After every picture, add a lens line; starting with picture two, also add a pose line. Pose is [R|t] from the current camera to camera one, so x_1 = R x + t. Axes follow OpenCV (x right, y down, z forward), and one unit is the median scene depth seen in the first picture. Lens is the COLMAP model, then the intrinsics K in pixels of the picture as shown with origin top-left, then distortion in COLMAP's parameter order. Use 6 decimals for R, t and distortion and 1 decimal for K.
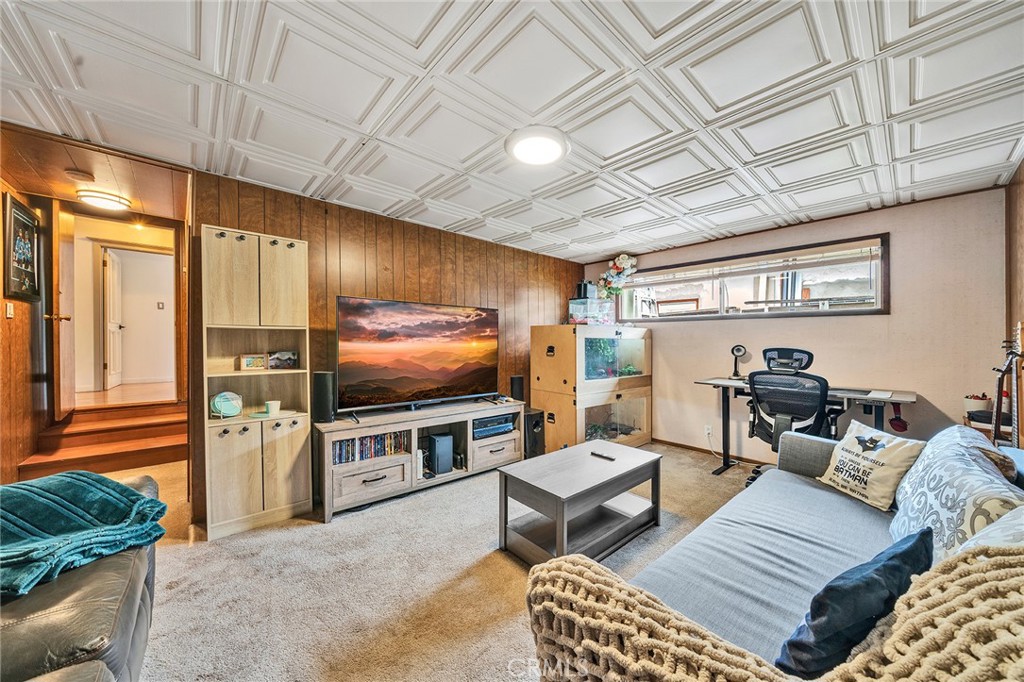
lens RADIAL K [[356.5, 0, 489.3], [0, 356.5, 344.2], [0, 0, 1]] dist [-0.000627, -0.000027]
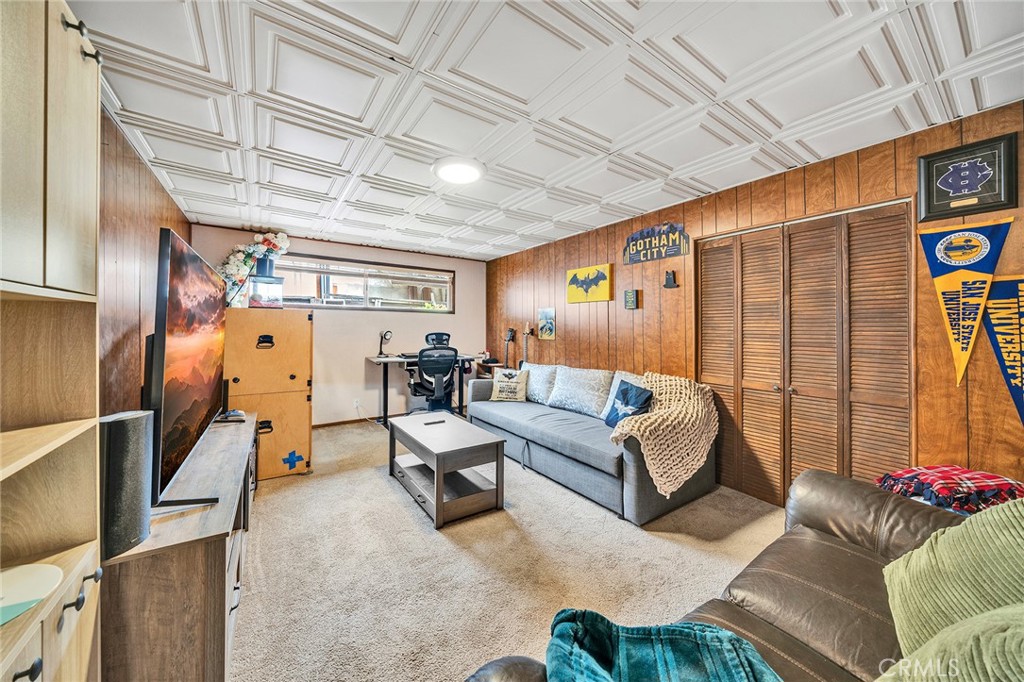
lens RADIAL K [[360.3, 0, 507.7], [0, 360.3, 334.1], [0, 0, 1]] dist [-0.000269, 0.000003]
pose [[0.096471, -0.022401, 0.995084, -0.713794], [0.001871, 0.999749, 0.022325, -0.018451], [-0.995334, -0.000292, 0.096488, 0.492692]]
